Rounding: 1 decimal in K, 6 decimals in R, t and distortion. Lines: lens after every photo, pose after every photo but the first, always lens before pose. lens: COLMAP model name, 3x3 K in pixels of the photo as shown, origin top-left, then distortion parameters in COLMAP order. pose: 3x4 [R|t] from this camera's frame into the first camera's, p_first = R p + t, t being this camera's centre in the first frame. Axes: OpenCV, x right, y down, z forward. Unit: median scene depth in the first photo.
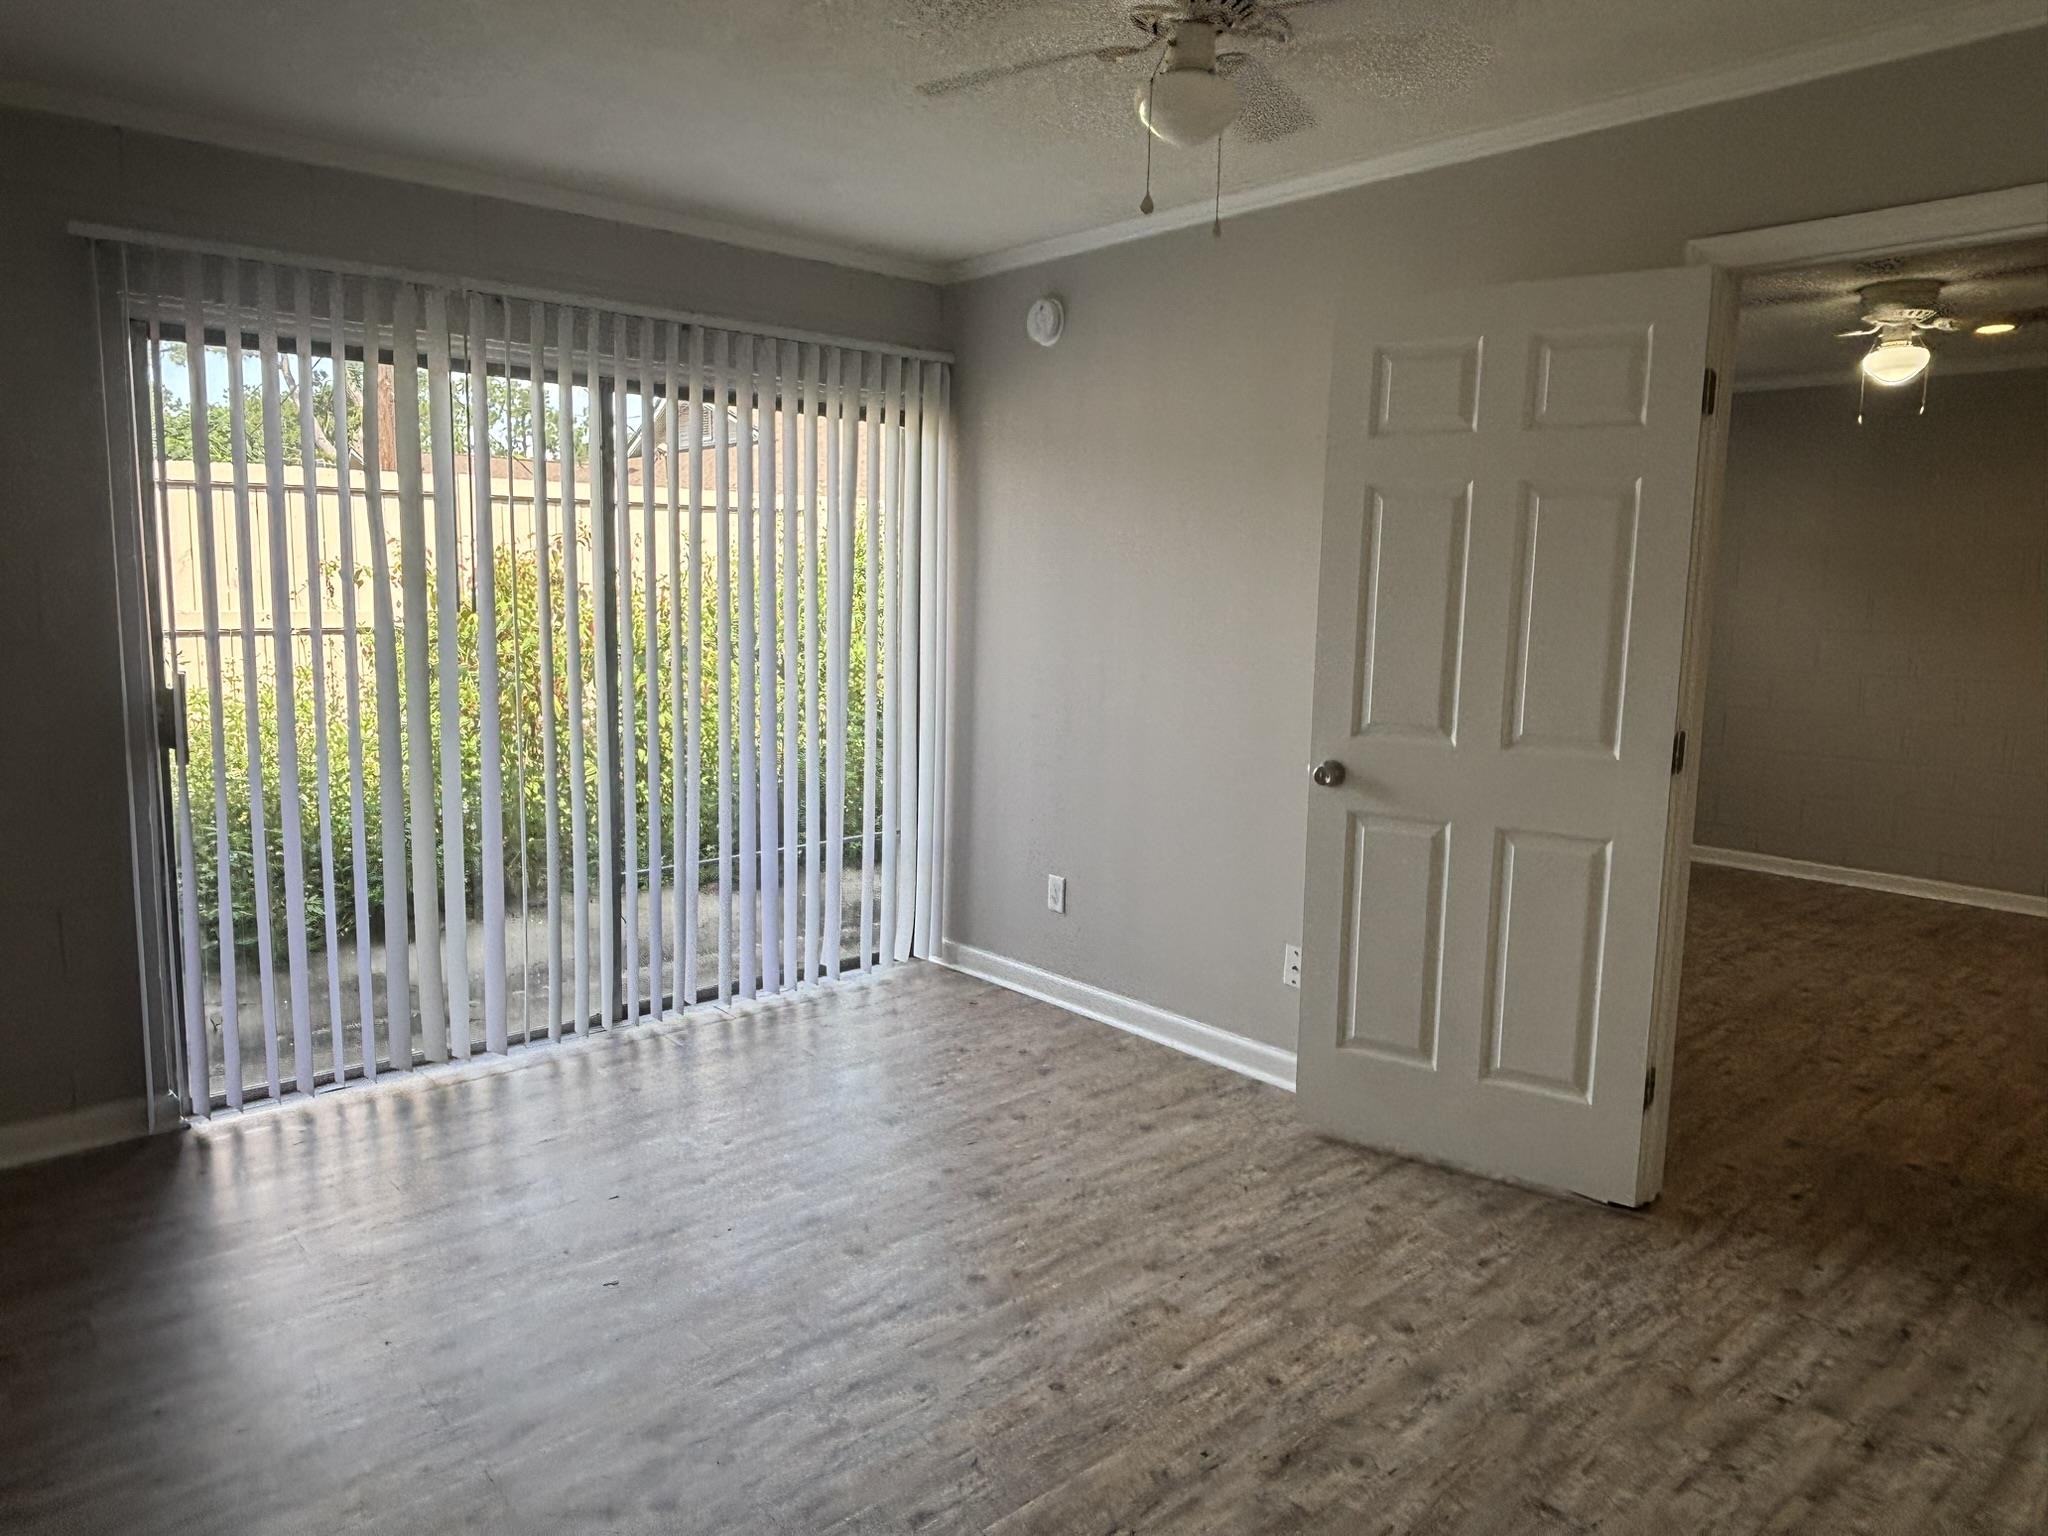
lens RADIAL K [[1388.9, 0, 1026.0], [0, 1388.9, 746.8], [0, 0, 1]] dist [0.001344, -0.001122]
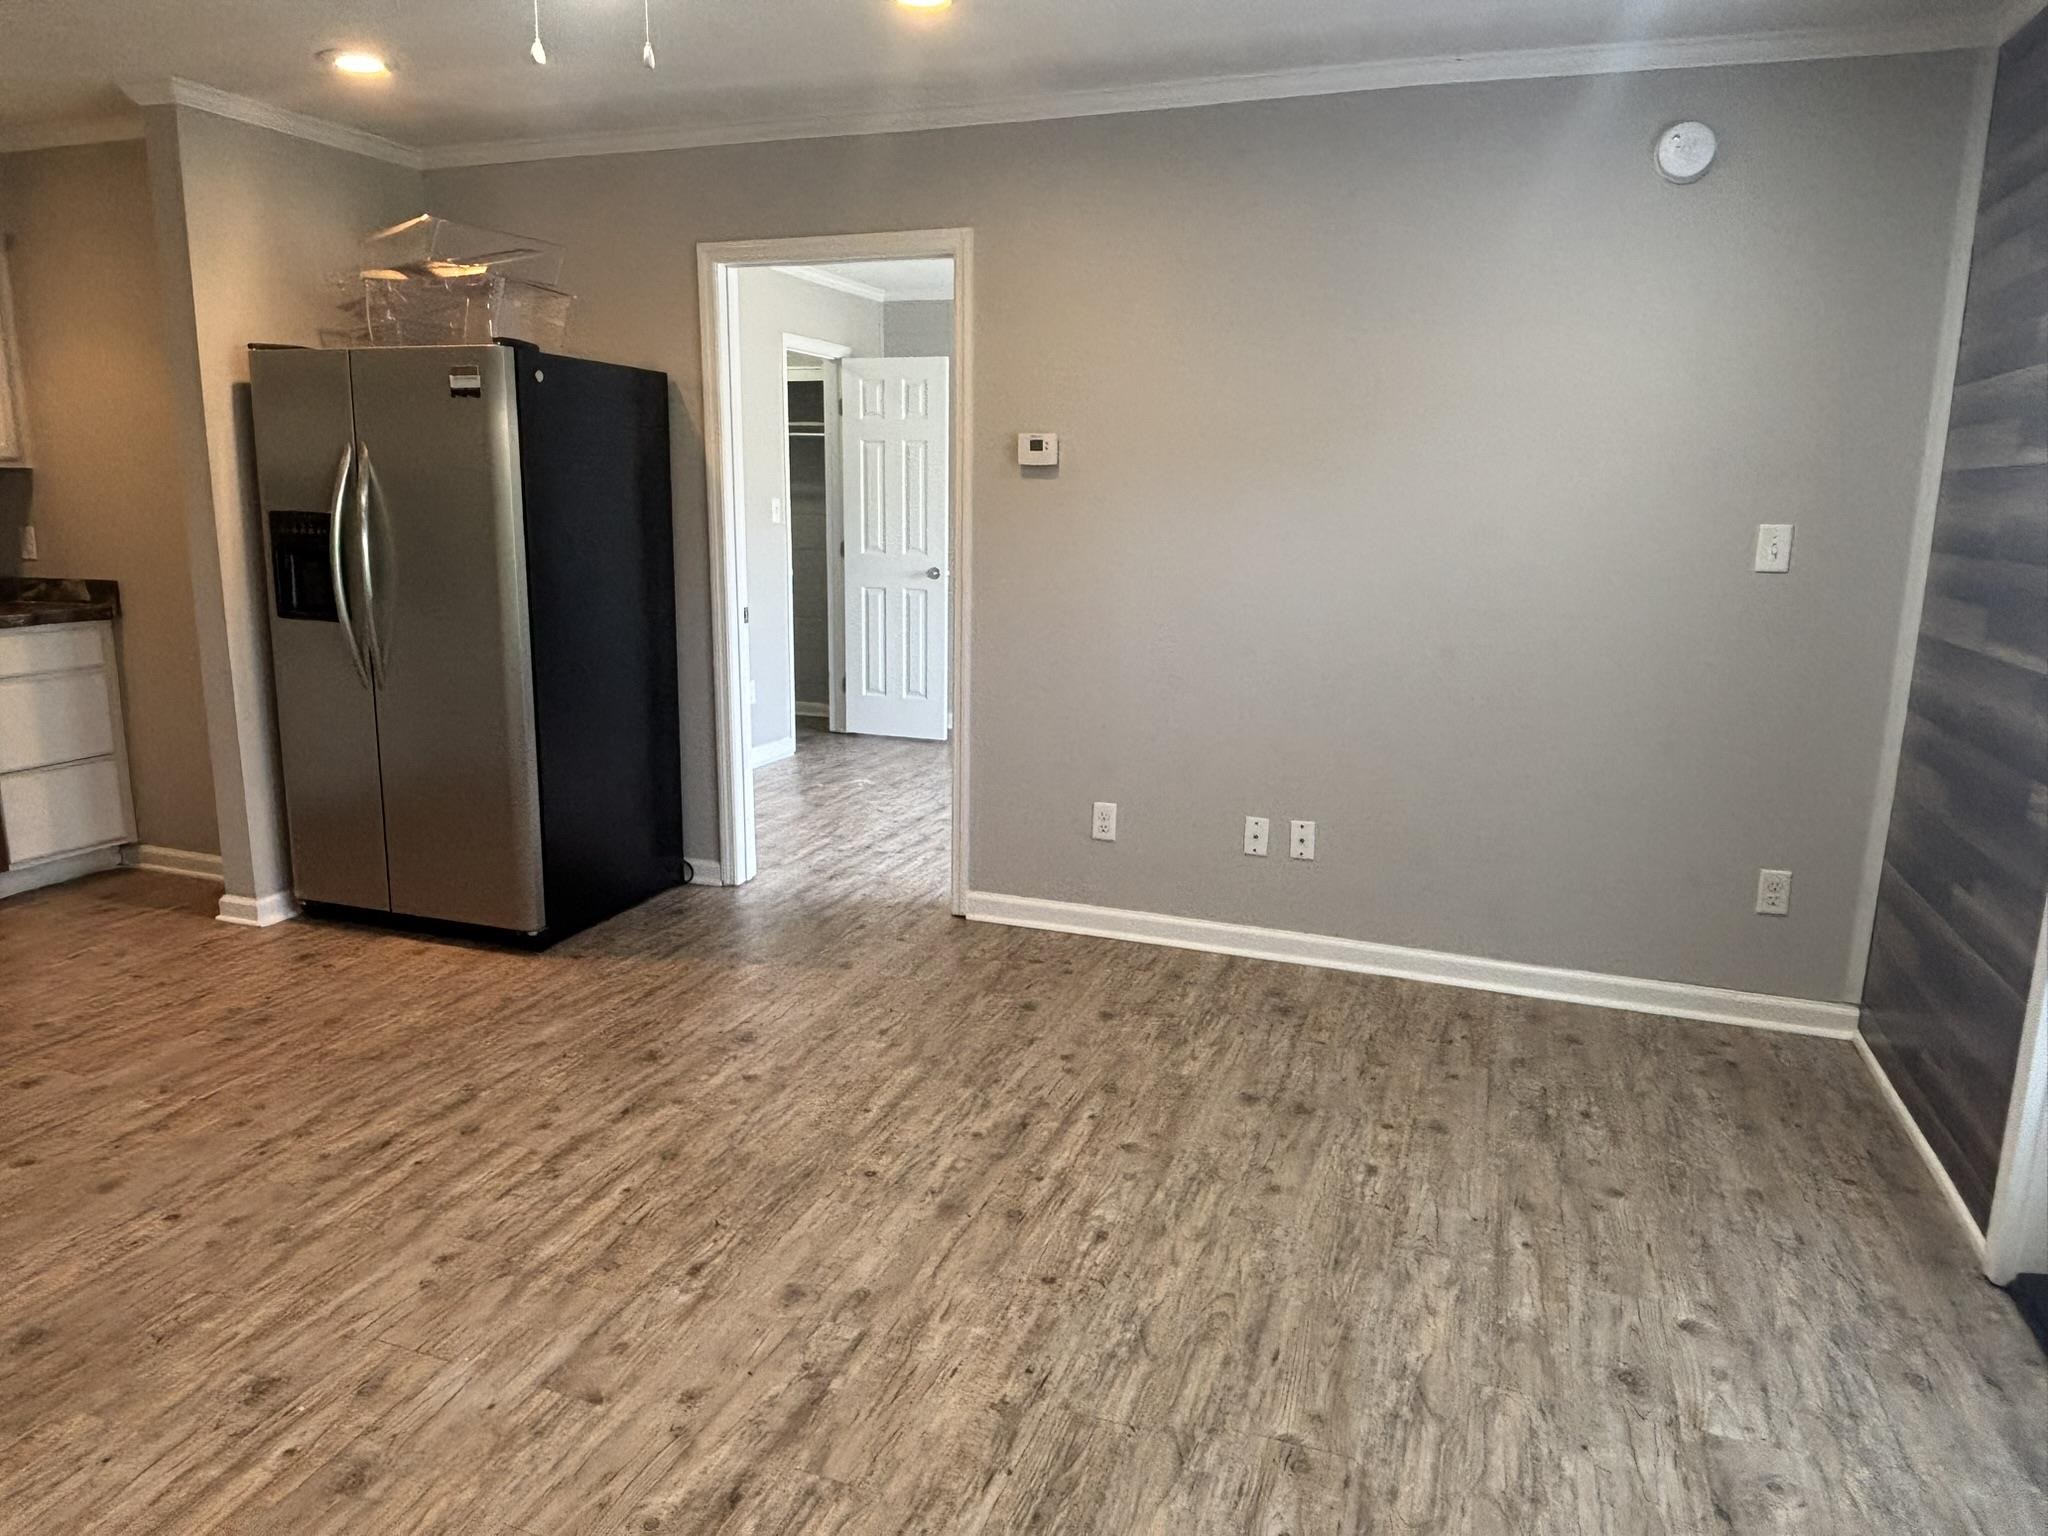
lens RADIAL K [[1354.8, 0, 1013.0], [0, 1354.8, 767.5], [0, 0, 1]] dist [0.028669, -0.040202]
pose [[-0.887195, 0.061745, -0.457244, 1.186675], [-0.088001, 0.950168, 0.299058, -0.277434], [0.452924, 0.305561, -0.837551, 2.482967]]
